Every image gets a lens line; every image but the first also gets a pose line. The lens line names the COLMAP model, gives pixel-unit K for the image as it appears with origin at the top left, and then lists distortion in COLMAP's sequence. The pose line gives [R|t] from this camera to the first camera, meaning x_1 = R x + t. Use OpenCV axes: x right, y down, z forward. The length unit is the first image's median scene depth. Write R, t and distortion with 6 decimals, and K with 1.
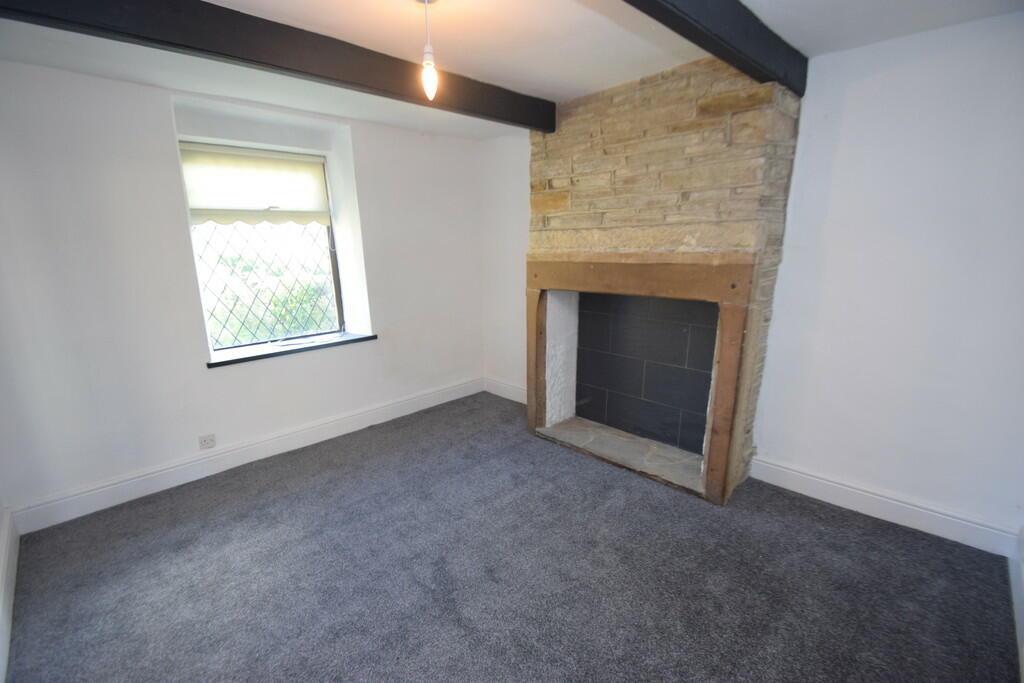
lens RADIAL K [[449.3, 0, 500.5], [0, 449.3, 356.0], [0, 0, 1]] dist [0.016441, -0.014979]
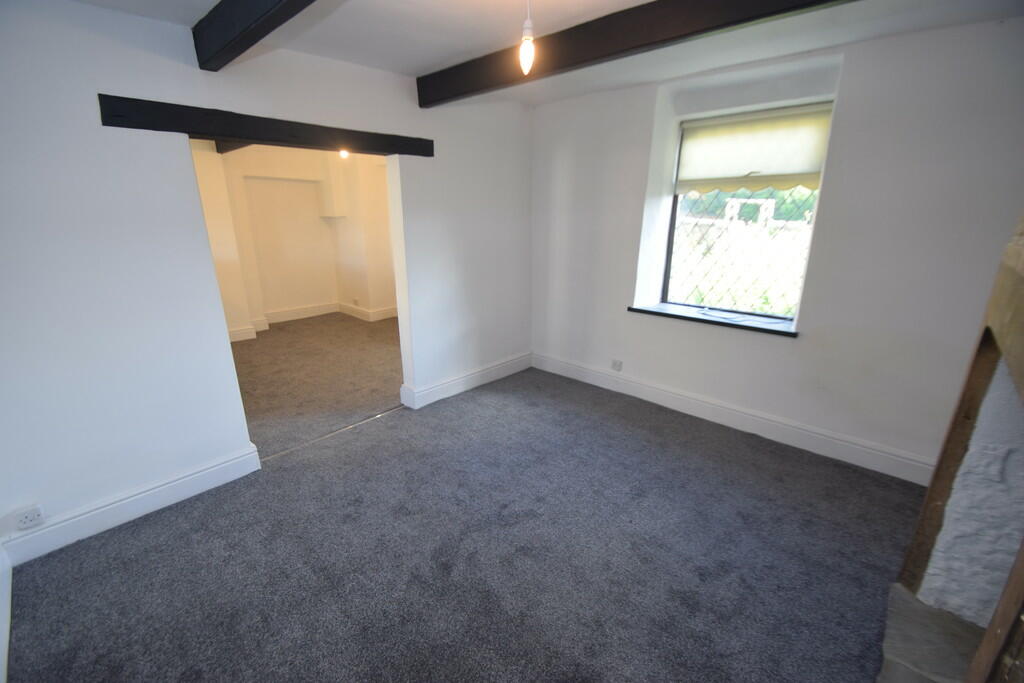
lens RADIAL K [[449.3, 0, 500.5], [0, 449.3, 356.0], [0, 0, 1]] dist [0.016441, -0.014979]
pose [[0.041434, 0.324496, -0.944979, 0.533294], [-0.253998, 0.918140, 0.304143, -0.138830], [0.966317, 0.227421, 0.120464, 0.493245]]
